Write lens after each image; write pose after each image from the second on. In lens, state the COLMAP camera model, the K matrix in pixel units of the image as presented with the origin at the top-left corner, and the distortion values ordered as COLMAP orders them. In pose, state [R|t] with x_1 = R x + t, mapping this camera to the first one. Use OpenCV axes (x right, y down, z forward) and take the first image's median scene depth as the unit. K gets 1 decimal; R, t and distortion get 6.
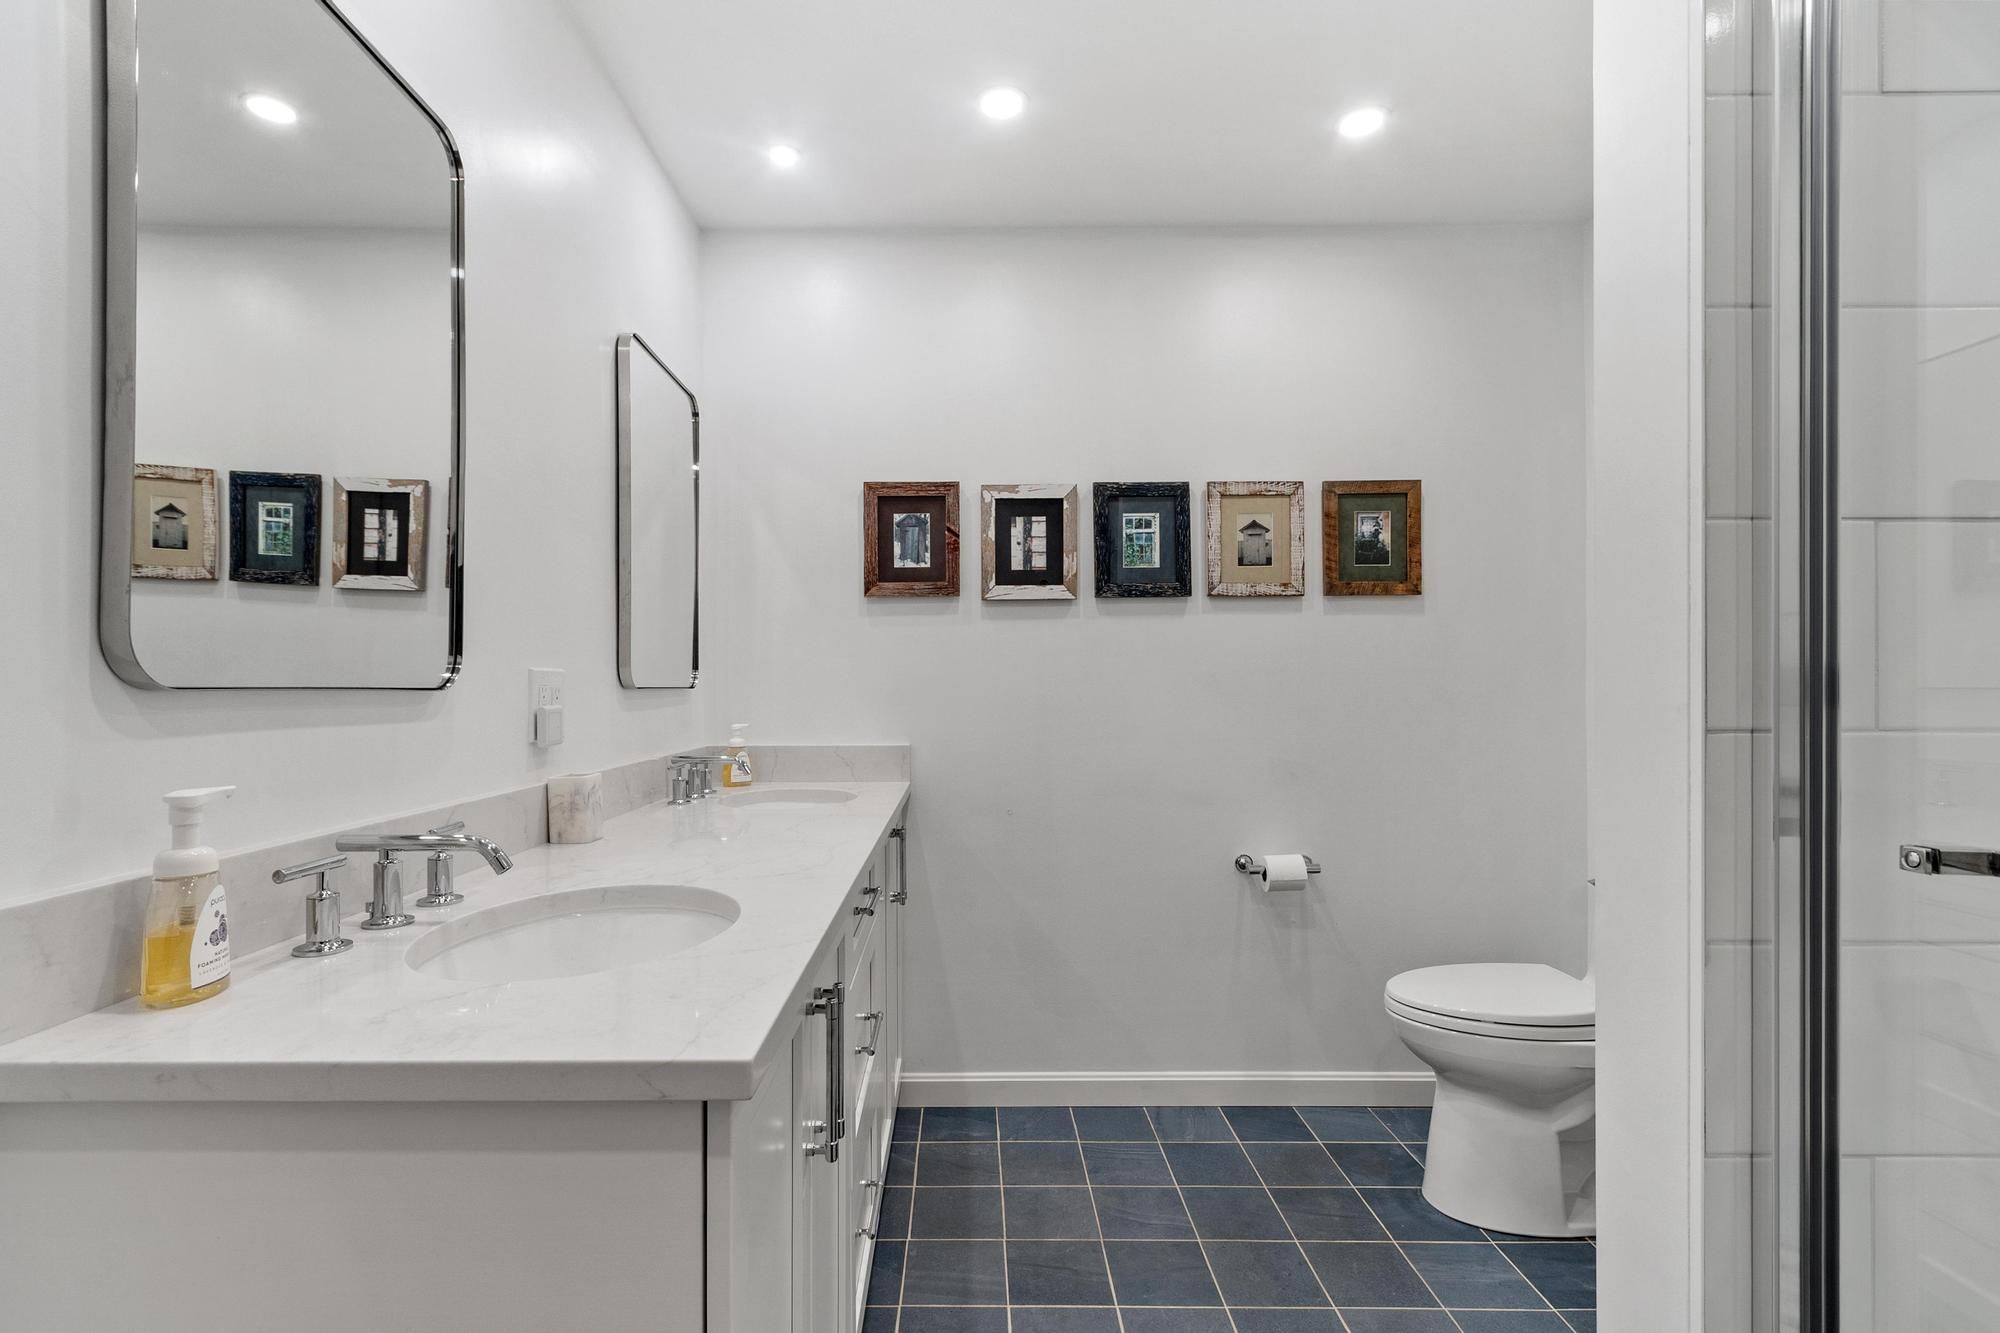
lens RADIAL K [[917.4, 0, 951.5], [0, 917.4, 686.3], [0, 0, 1]] dist [0.007672, -0.000341]
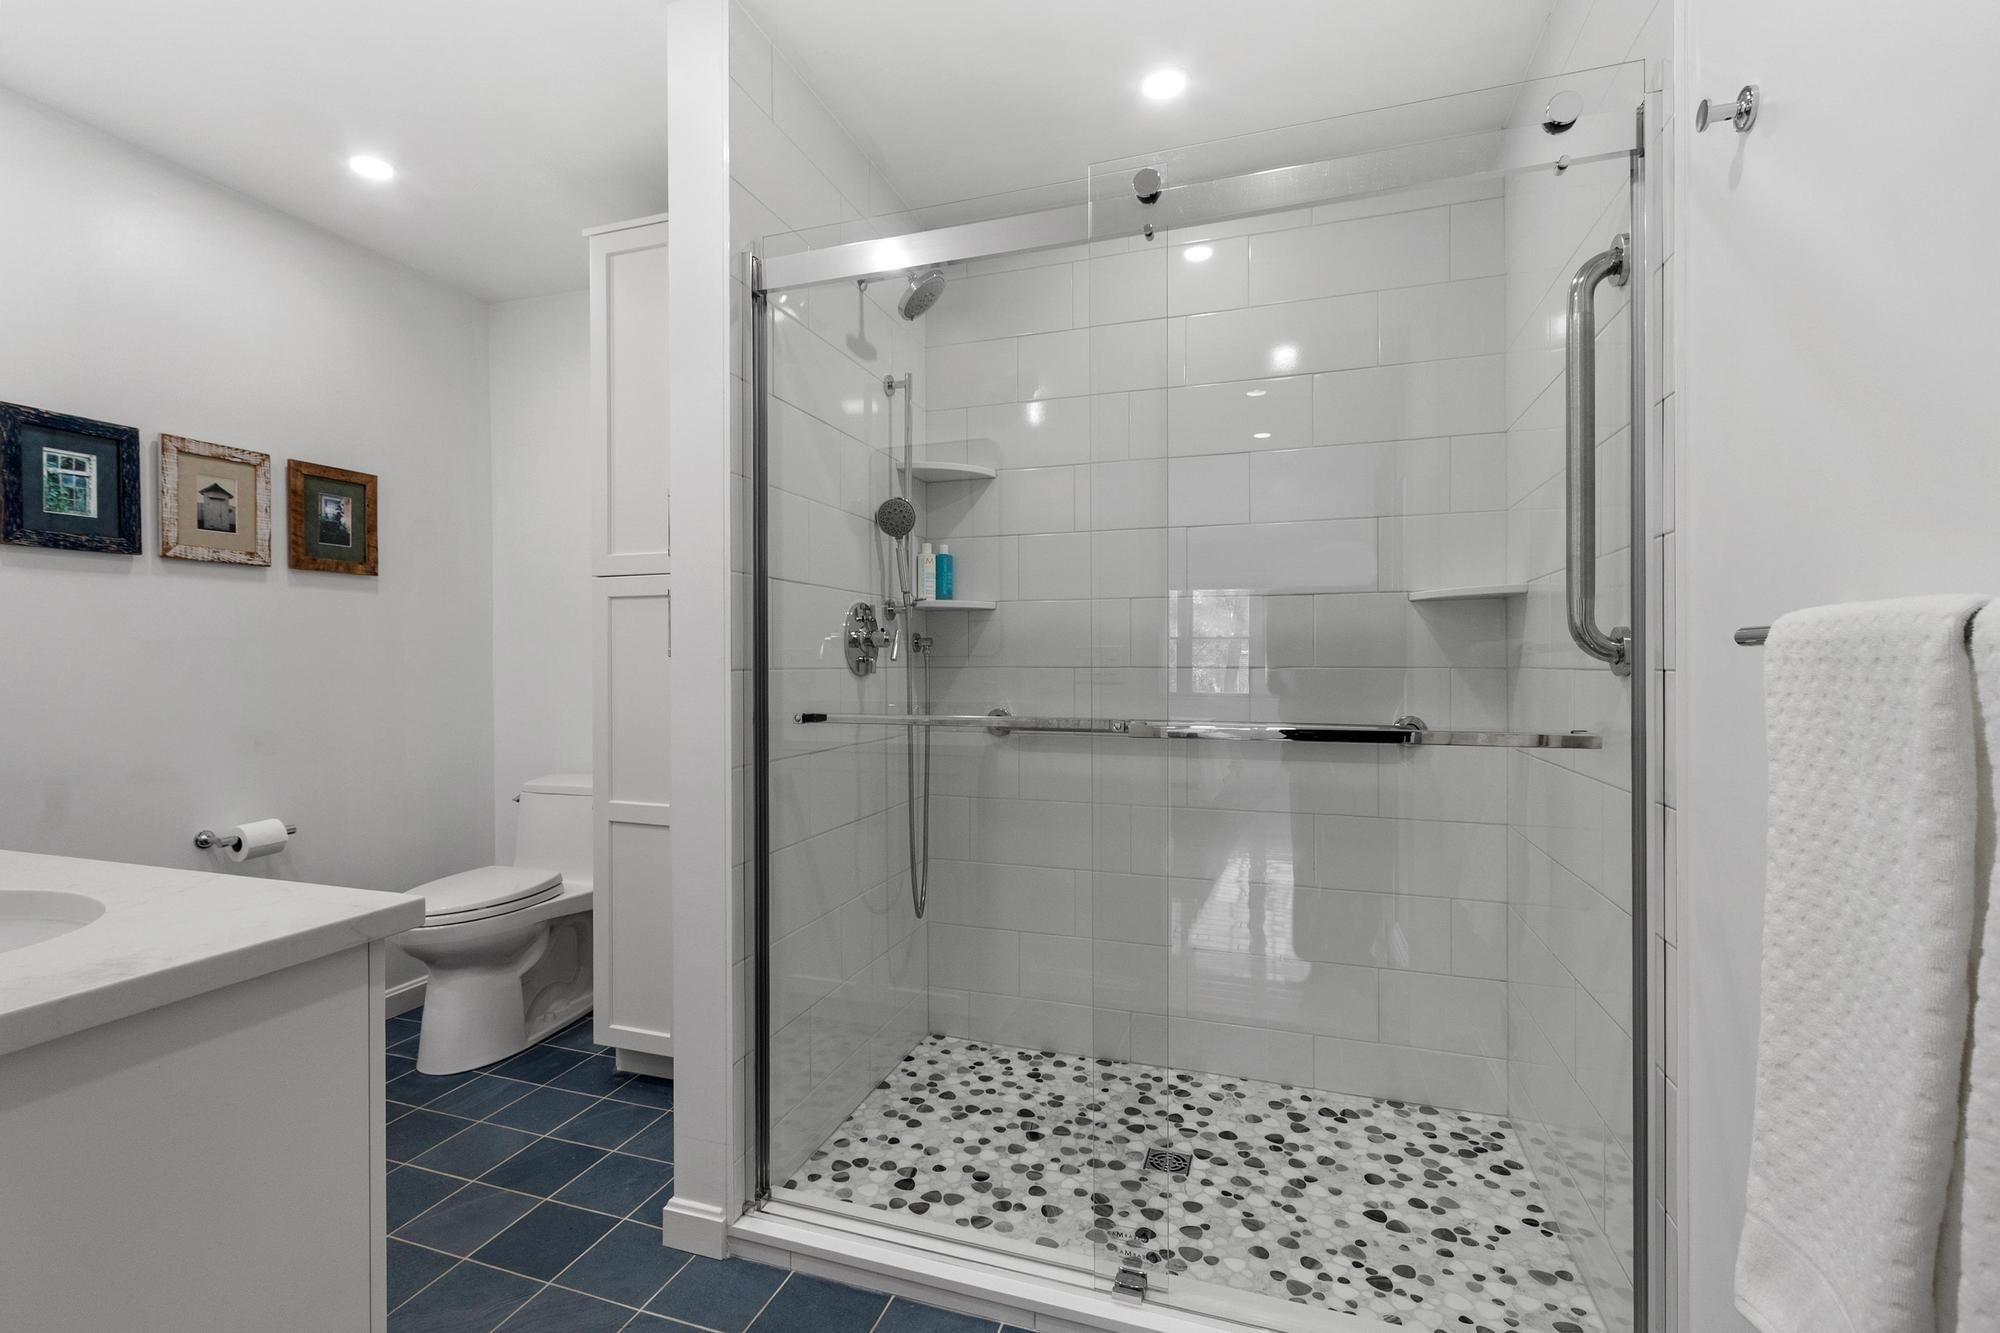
lens RADIAL K [[870.2, 0, 998.6], [0, 870.2, 661.4], [0, 0, 1]] dist [-0.000698, -0.000283]
pose [[0.299760, -0.001973, 0.954013, -0.300155], [0.004453, 0.999990, 0.000669, 0.009904], [-0.954004, 0.004047, 0.299766, -0.063673]]
